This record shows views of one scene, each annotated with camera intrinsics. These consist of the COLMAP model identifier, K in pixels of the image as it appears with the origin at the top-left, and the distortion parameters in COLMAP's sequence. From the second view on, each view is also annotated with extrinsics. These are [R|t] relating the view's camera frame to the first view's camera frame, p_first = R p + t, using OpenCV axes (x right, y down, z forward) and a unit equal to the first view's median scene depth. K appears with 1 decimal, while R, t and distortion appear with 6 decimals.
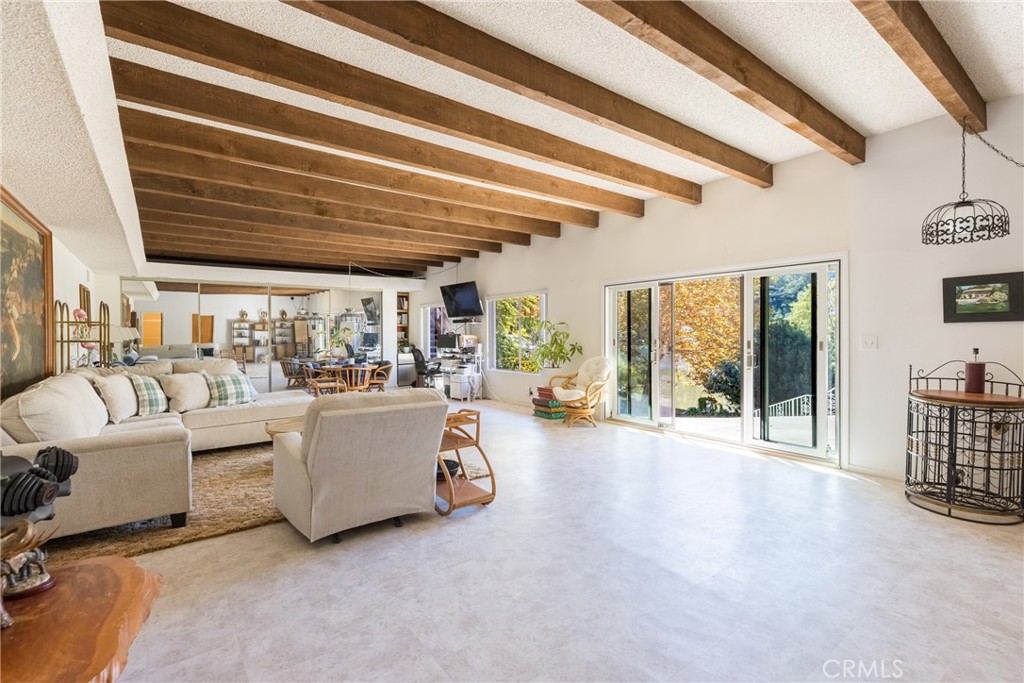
lens RADIAL K [[457.4, 0, 510.0], [0, 457.4, 336.6], [0, 0, 1]] dist [0.004322, -0.000376]
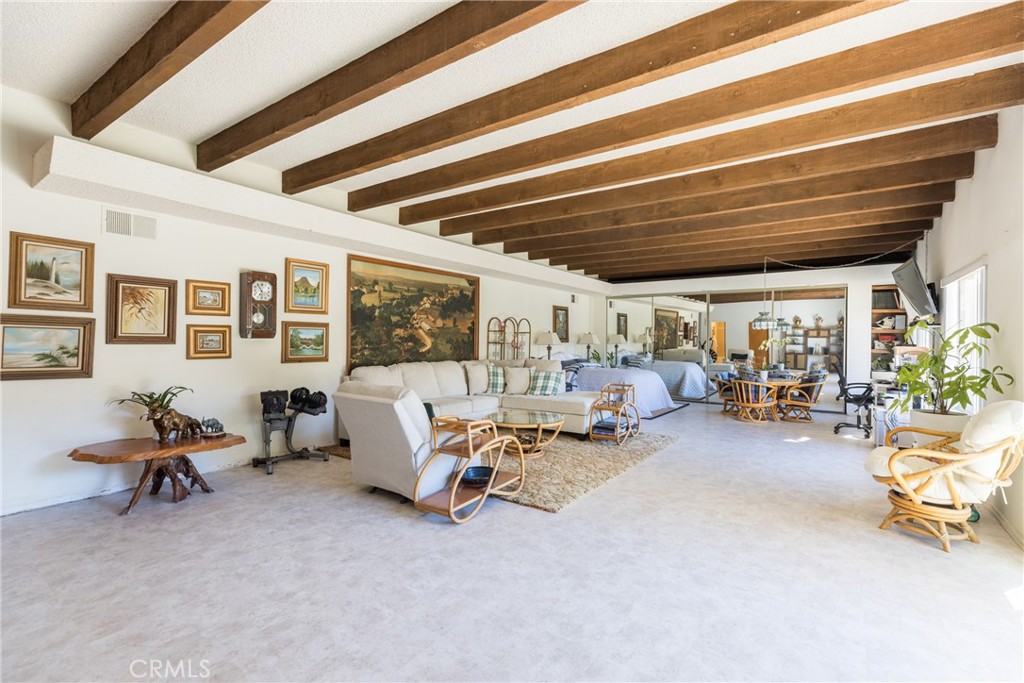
lens RADIAL K [[457.4, 0, 513.9], [0, 457.4, 340.8], [0, 0, 1]] dist [0.004322, -0.000376]
pose [[0.328496, 0.013120, -0.944414, 1.022660], [-0.018708, 0.999798, 0.007382, -0.016728], [0.944320, 0.015243, 0.328675, 0.939300]]
